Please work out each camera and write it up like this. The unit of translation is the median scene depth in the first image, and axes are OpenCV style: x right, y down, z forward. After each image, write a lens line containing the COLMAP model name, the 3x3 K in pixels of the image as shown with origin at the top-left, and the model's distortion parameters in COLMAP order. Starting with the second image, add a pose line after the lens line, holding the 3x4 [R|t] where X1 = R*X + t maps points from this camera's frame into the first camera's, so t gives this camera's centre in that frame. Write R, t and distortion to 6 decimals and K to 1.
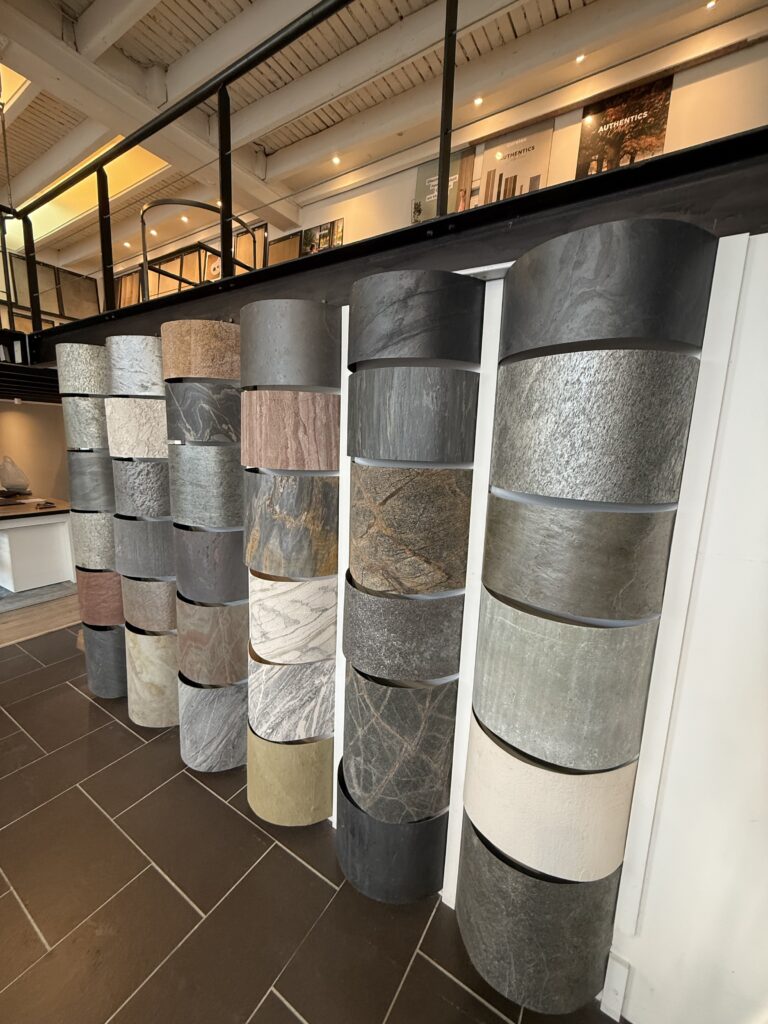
lens RADIAL K [[409.5, 0, 379.9], [0, 409.5, 512.3], [0, 0, 1]] dist [-0.002375, -0.000216]
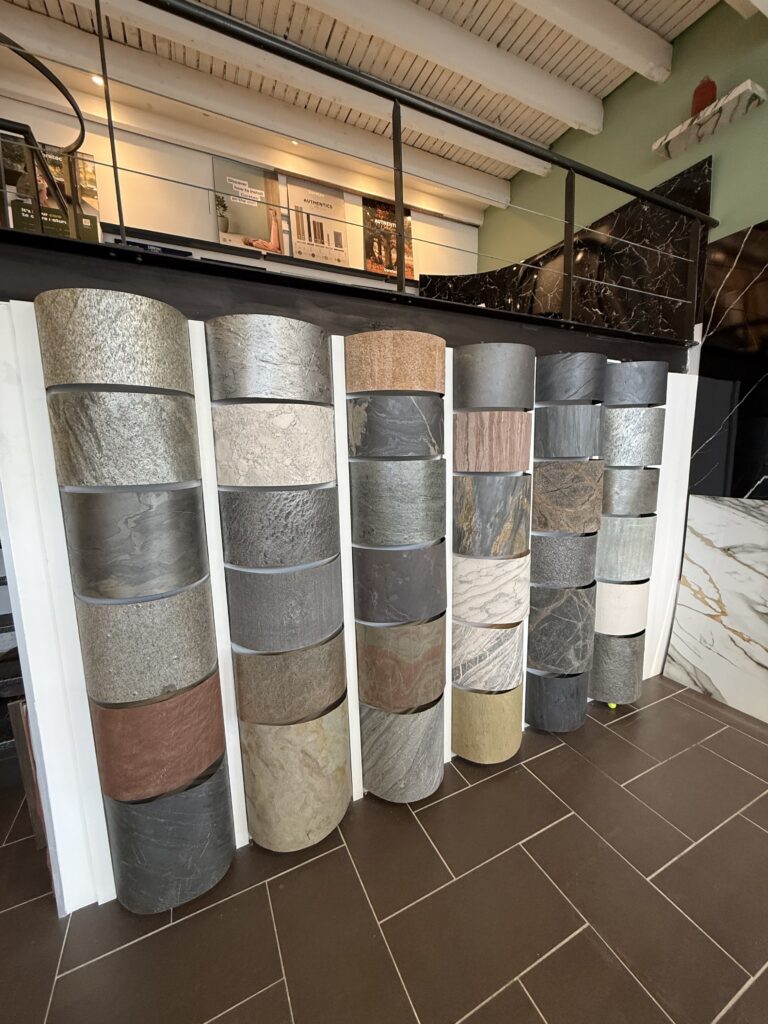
lens RADIAL K [[409.5, 0, 382.7], [0, 409.5, 510.8], [0, 0, 1]] dist [-0.002375, -0.000216]
pose [[0.522136, -0.169887, 0.835770, -0.757393], [0.179314, 0.979923, 0.087165, -0.082711], [-0.833799, 0.104353, 0.542116, 0.316244]]
